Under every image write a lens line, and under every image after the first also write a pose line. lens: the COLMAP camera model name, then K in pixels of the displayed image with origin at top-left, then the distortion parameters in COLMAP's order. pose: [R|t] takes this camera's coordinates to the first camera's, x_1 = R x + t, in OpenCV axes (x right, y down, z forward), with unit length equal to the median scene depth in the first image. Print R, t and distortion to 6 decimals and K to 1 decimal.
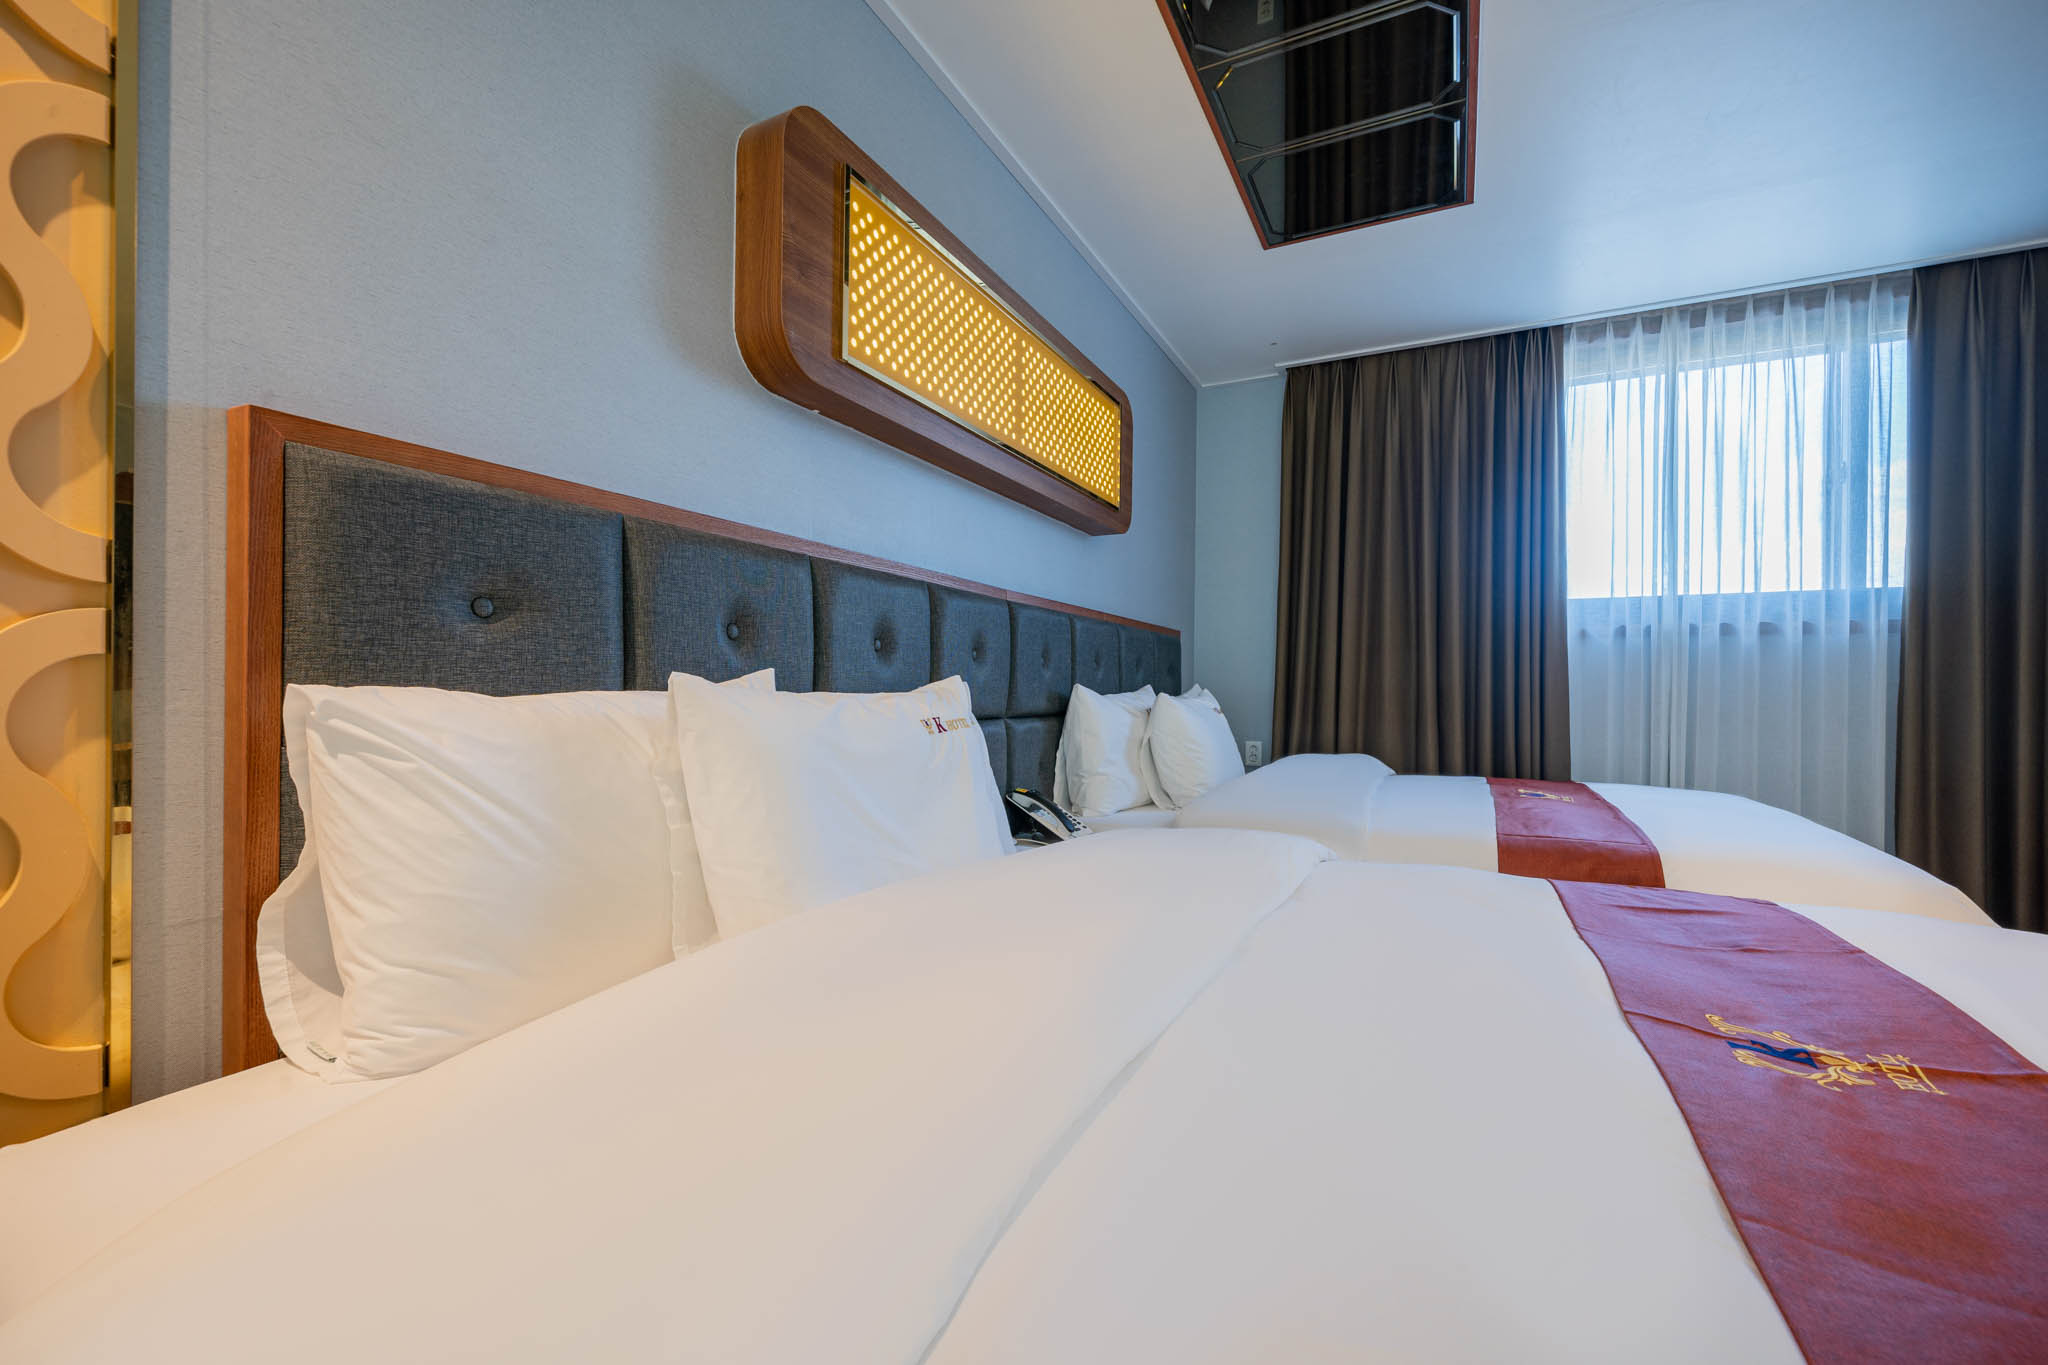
lens RADIAL K [[844.7, 0, 1025.3], [0, 844.7, 692.4], [0, 0, 1]] dist [-0.000467, -0.000594]
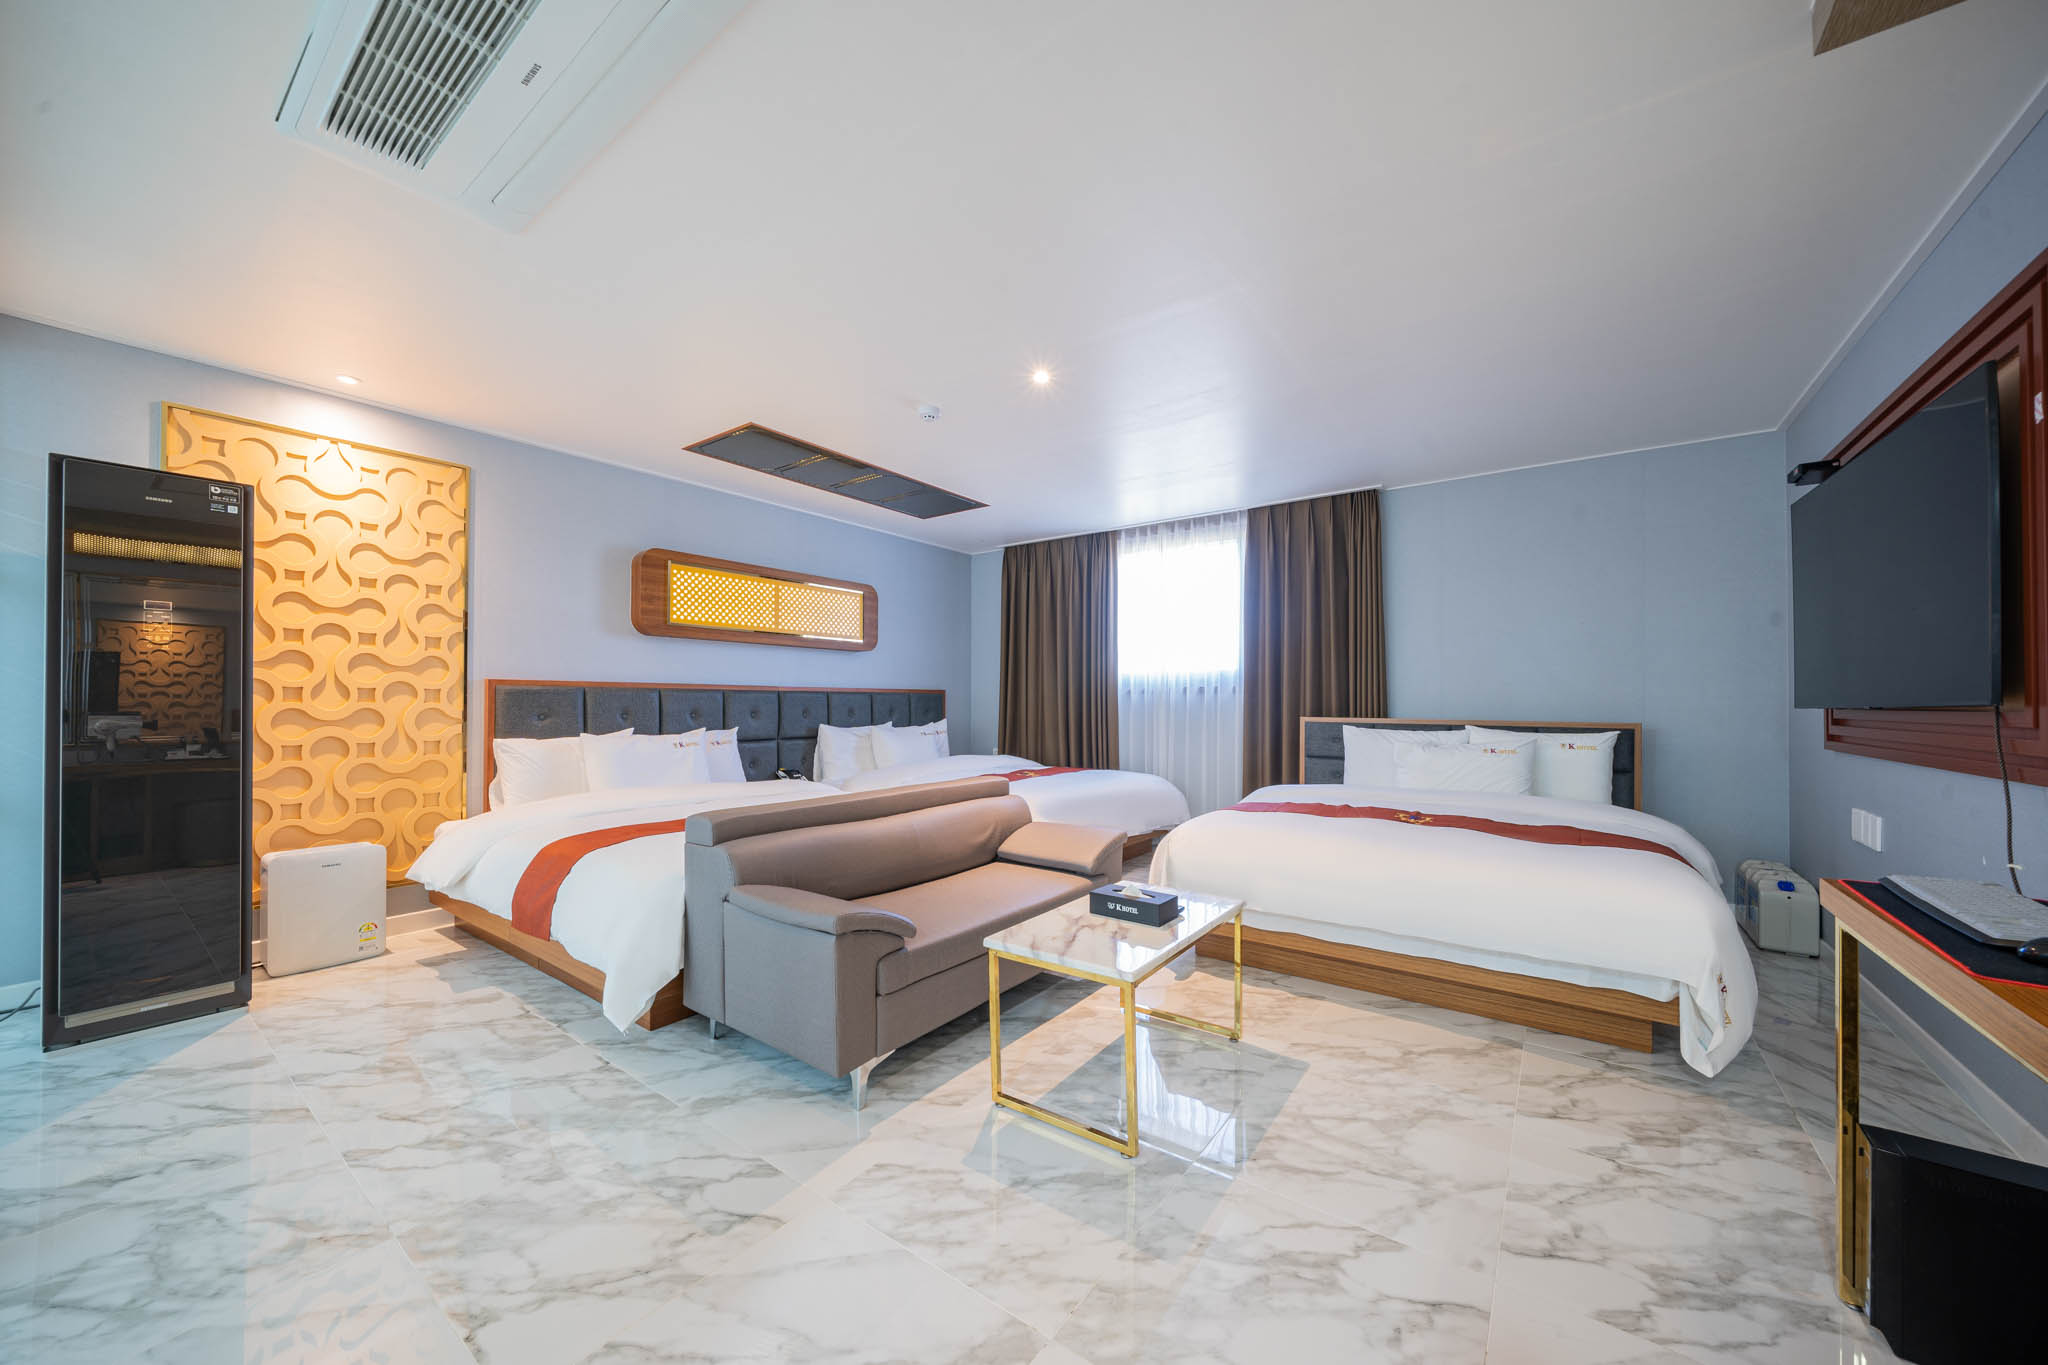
lens RADIAL K [[731.6, 0, 1023.5], [0, 731.6, 692.0], [0, 0, 1]] dist [0.000172, 0.000036]
pose [[0.986887, -0.012835, -0.160900, 0.993581], [0.009984, 0.999779, -0.018515, -0.060207], [0.161102, 0.016666, 0.986797, -0.942205]]
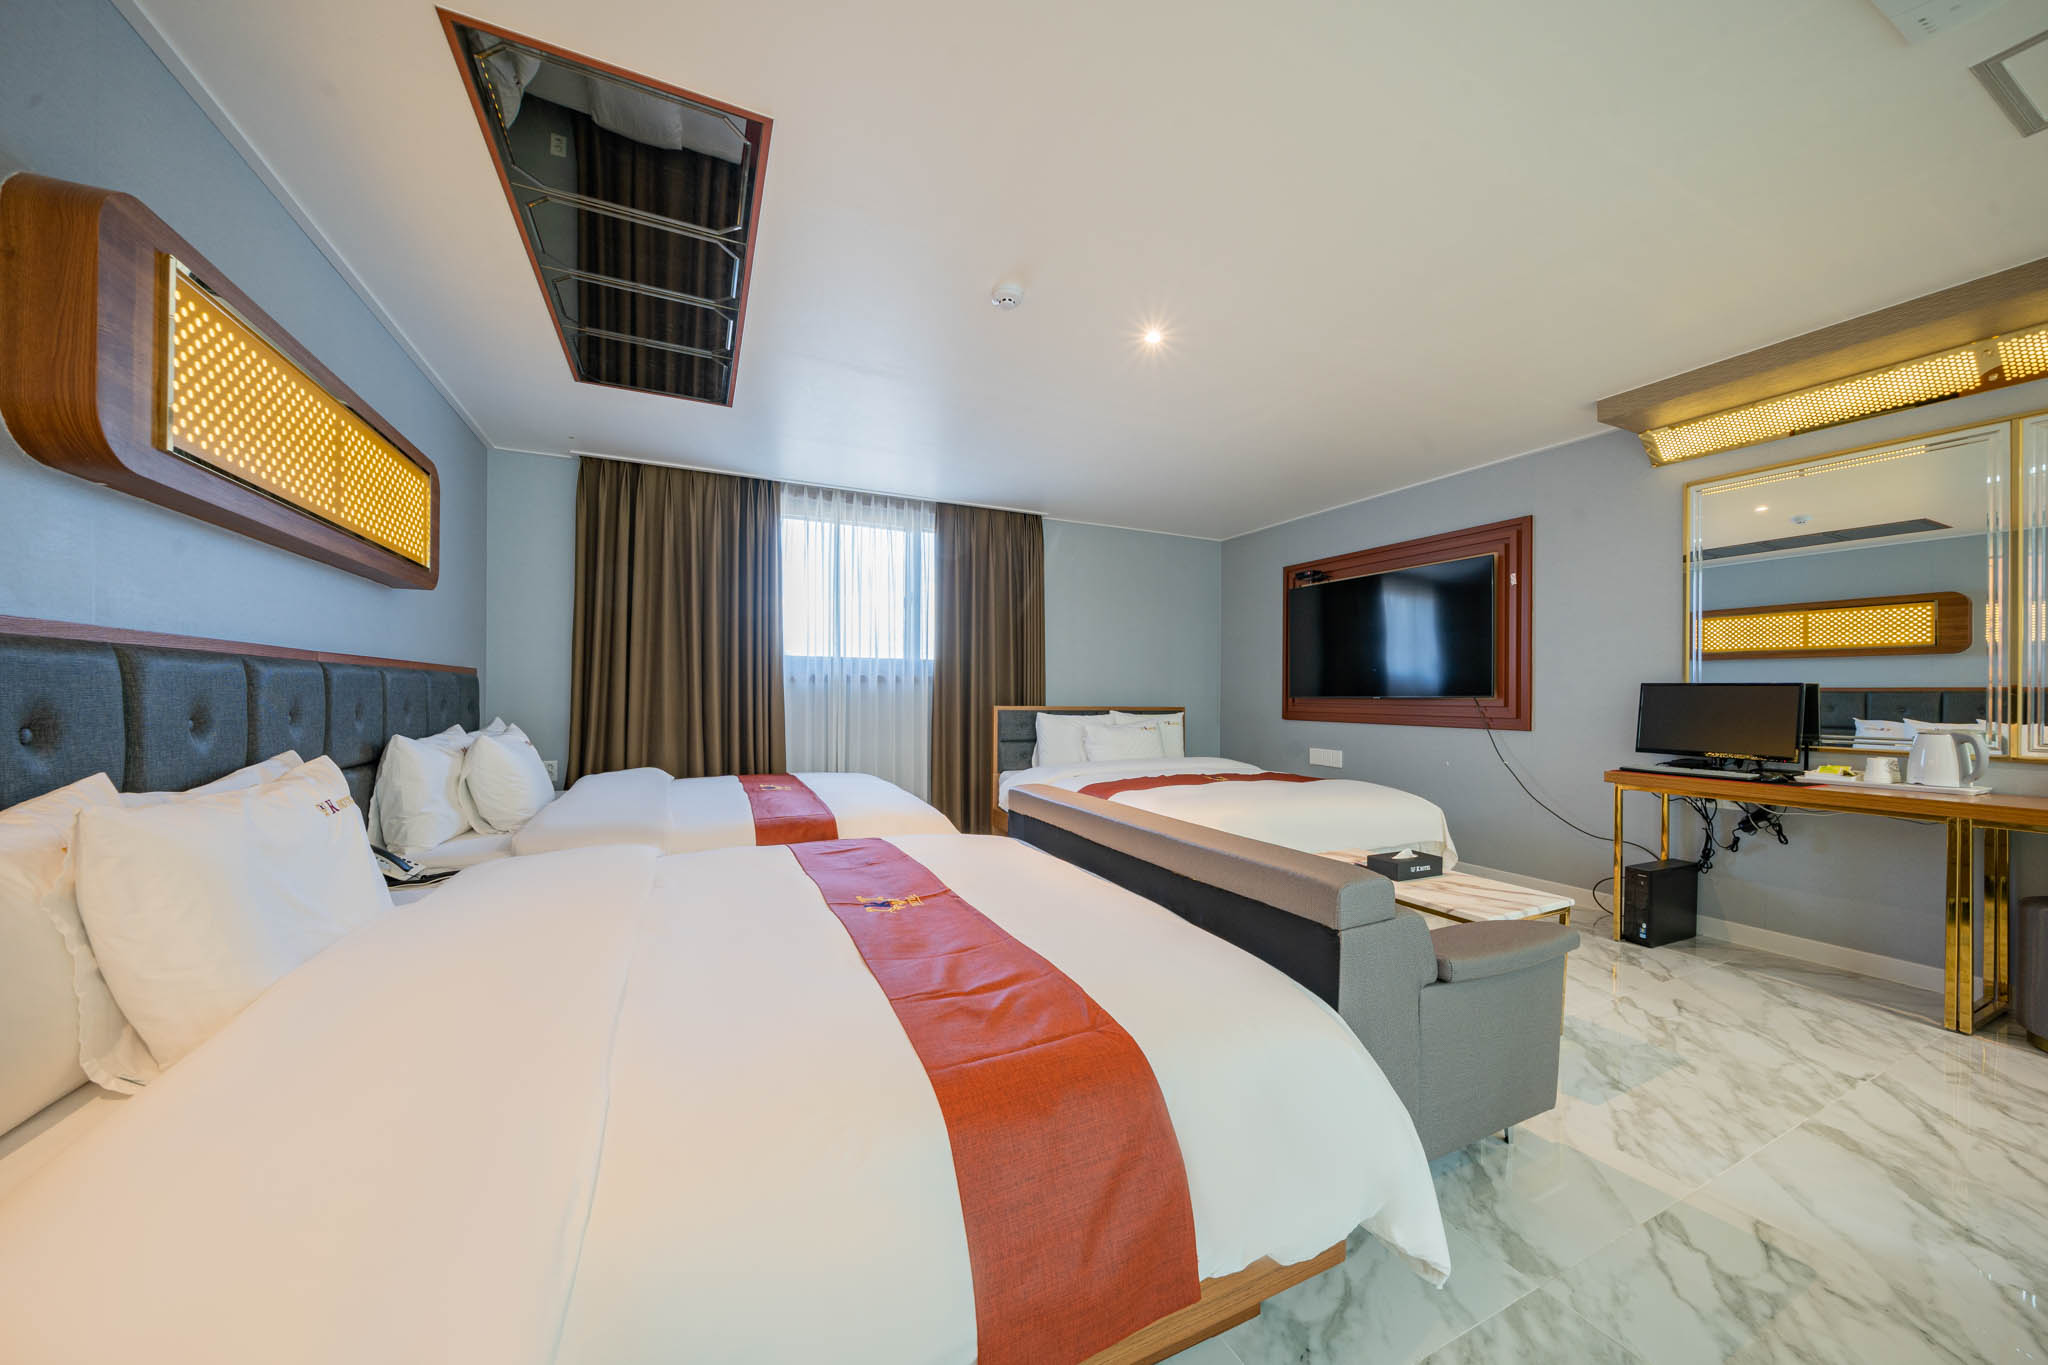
lens RADIAL K [[696.3, 0, 1019.0], [0, 696.3, 694.1], [0, 0, 1]] dist [-0.006915, 0.000094]
pose [[0.611738, -0.008359, 0.791017, -0.168077], [0.001567, 0.999955, 0.009356, -0.075794], [-0.791059, -0.004484, 0.611723, -0.204531]]
